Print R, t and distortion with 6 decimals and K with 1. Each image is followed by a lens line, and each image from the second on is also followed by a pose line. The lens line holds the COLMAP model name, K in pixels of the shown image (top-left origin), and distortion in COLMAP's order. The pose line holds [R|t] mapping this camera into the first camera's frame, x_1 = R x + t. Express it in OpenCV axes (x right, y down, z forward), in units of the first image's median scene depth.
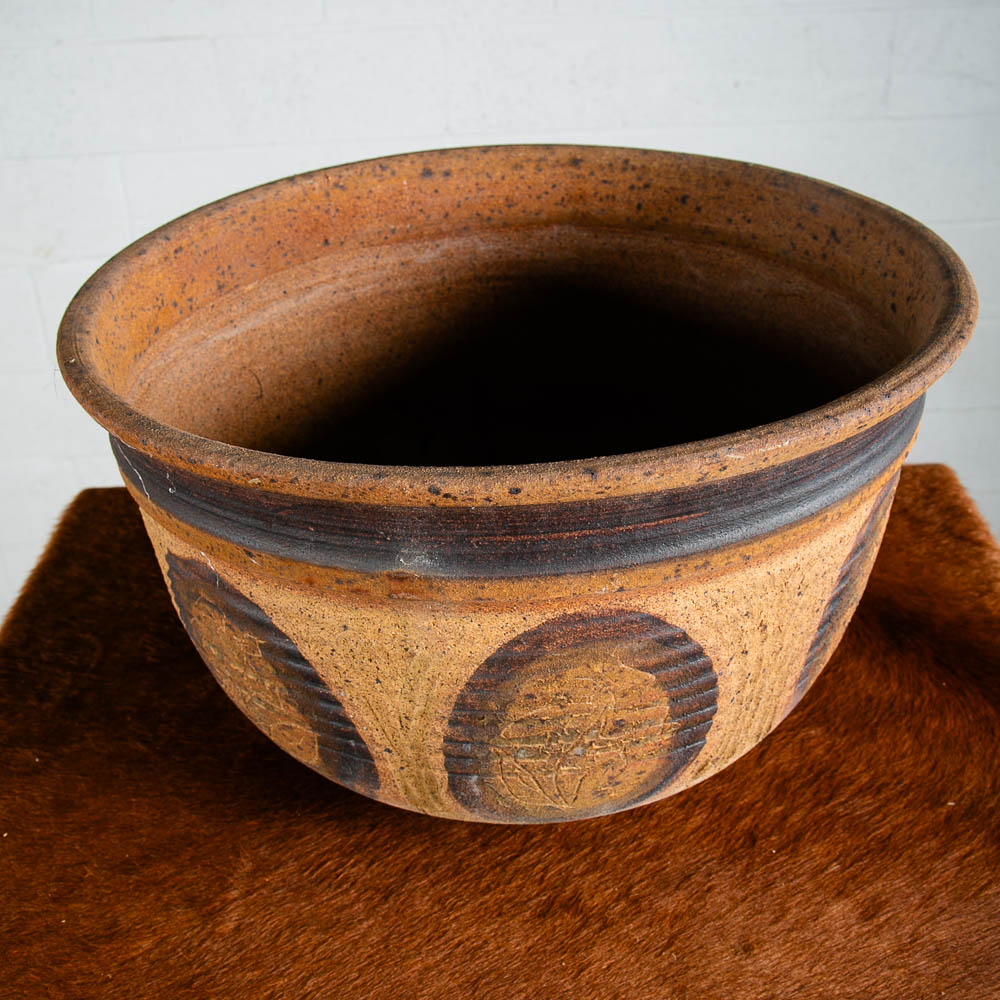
lens RADIAL K [[1266.6, 0, 505.6], [0, 1266.6, 545.0], [0, 0, 1]] dist [-0.051663, 0.000000]
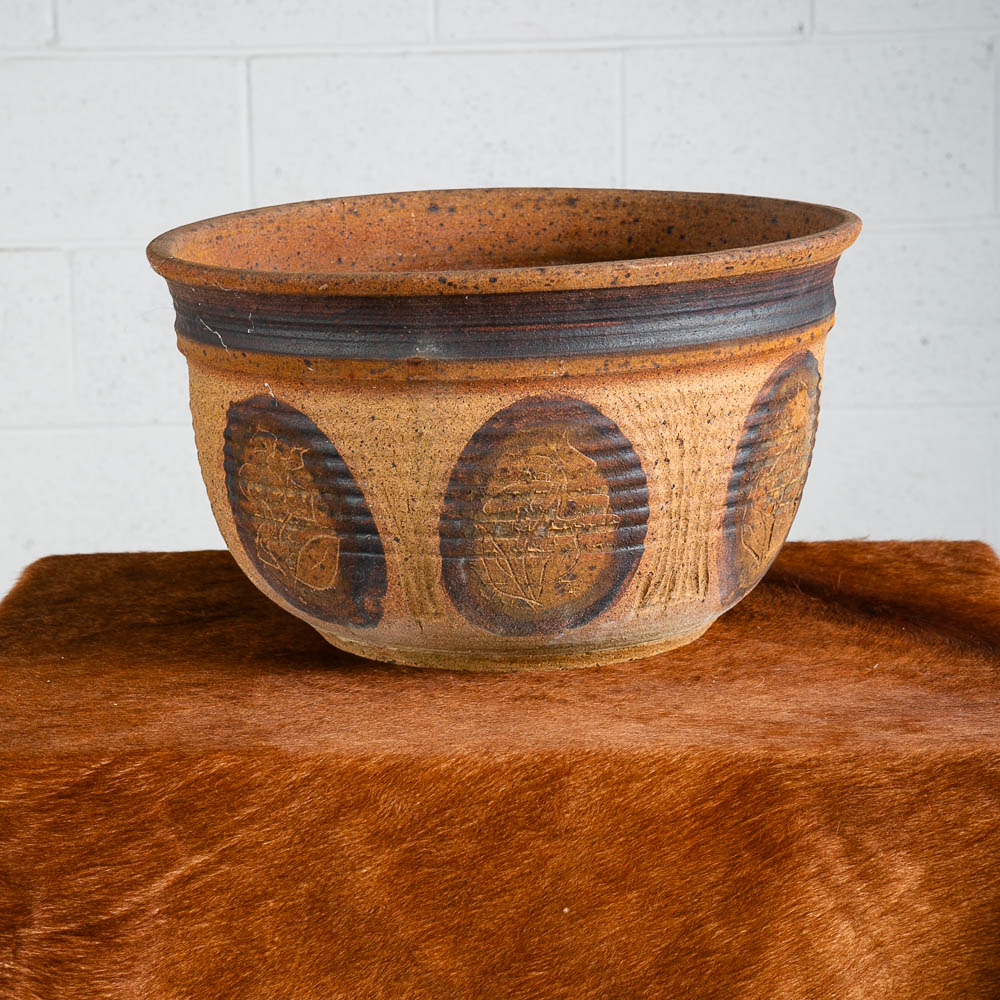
lens RADIAL K [[3310.5, 0, 505.6], [0, 3310.5, 504.4], [0, 0, 1]] dist [0.560196, 0.000000]
pose [[0.999588, 0.016190, -0.023710, 0.098263], [-0.023683, 0.931810, -0.362174, 1.344594], [0.016229, 0.362586, 0.931809, -2.161194]]
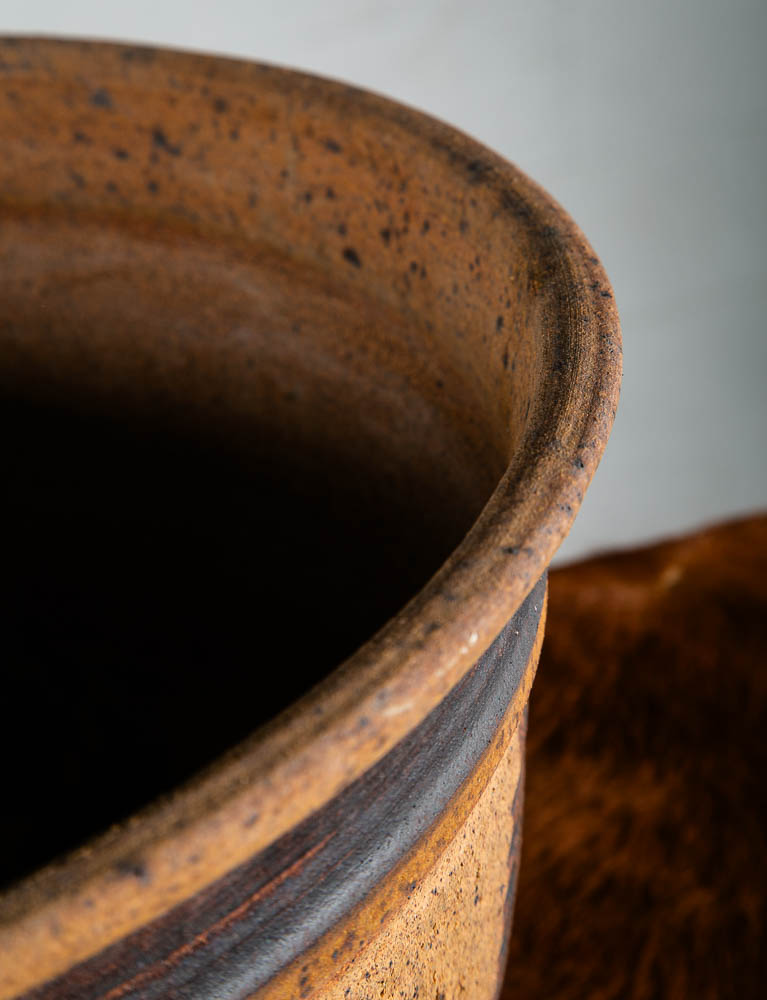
lens RADIAL K [[2286.0, 0, 386.2], [0, 2286.0, 494.7], [0, 0, 1]] dist [0.149485, 0.000000]
pose [[0.851251, -0.301466, 0.429524, -0.114267], [0.329085, 0.944241, 0.010530, -0.119605], [-0.408748, 0.132387, 0.902994, 0.211474]]
